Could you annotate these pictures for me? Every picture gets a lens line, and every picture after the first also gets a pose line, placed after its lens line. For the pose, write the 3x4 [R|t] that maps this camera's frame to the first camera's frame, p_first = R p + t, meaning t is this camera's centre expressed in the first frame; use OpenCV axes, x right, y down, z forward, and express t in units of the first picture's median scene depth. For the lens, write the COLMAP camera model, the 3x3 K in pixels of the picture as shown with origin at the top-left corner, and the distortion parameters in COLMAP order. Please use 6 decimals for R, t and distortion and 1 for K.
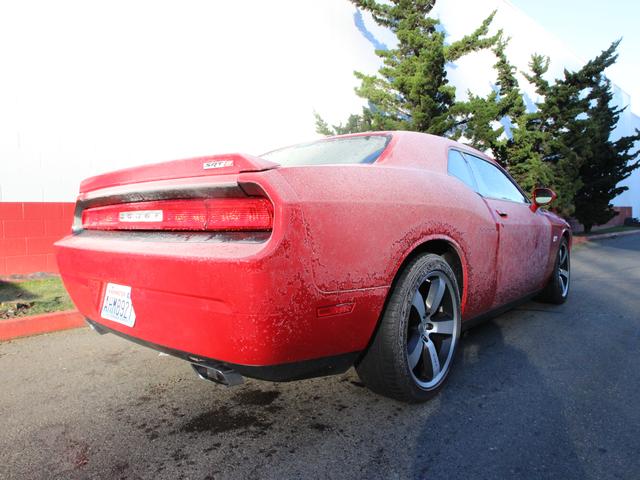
lens RADIAL K [[434.2, 0, 320.0], [0, 434.2, 240.0], [0, 0, 1]] dist [-0.011412, -0.000943]
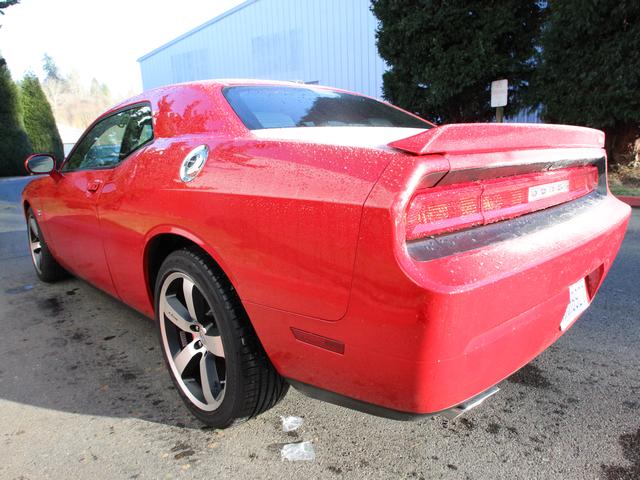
lens RADIAL K [[434.2, 0, 320.0], [0, 434.2, 240.0], [0, 0, 1]] dist [-0.011412, -0.000943]
pose [[0.064465, -0.194409, 0.978800, -0.327685], [0.075871, 0.978956, 0.189443, -0.038990], [-0.995032, 0.062050, 0.077858, 0.361820]]
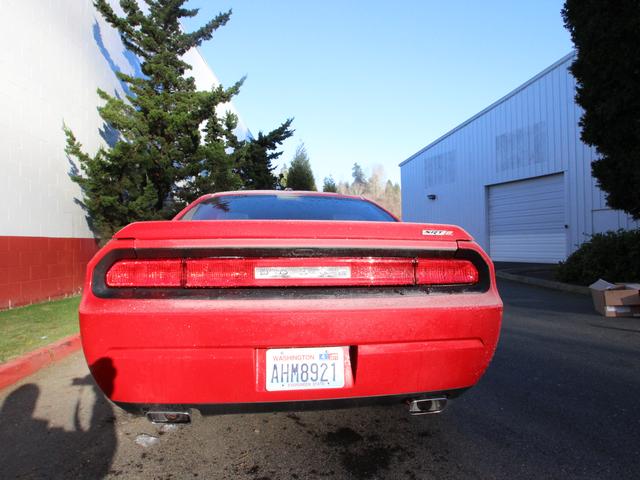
lens RADIAL K [[434.2, 0, 320.0], [0, 434.2, 240.0], [0, 0, 1]] dist [-0.011412, -0.000943]
pose [[0.655644, 0.022875, 0.754723, -0.293653], [0.026451, 0.998232, -0.053234, -0.019899], [-0.754607, 0.054865, 0.653880, 0.091517]]
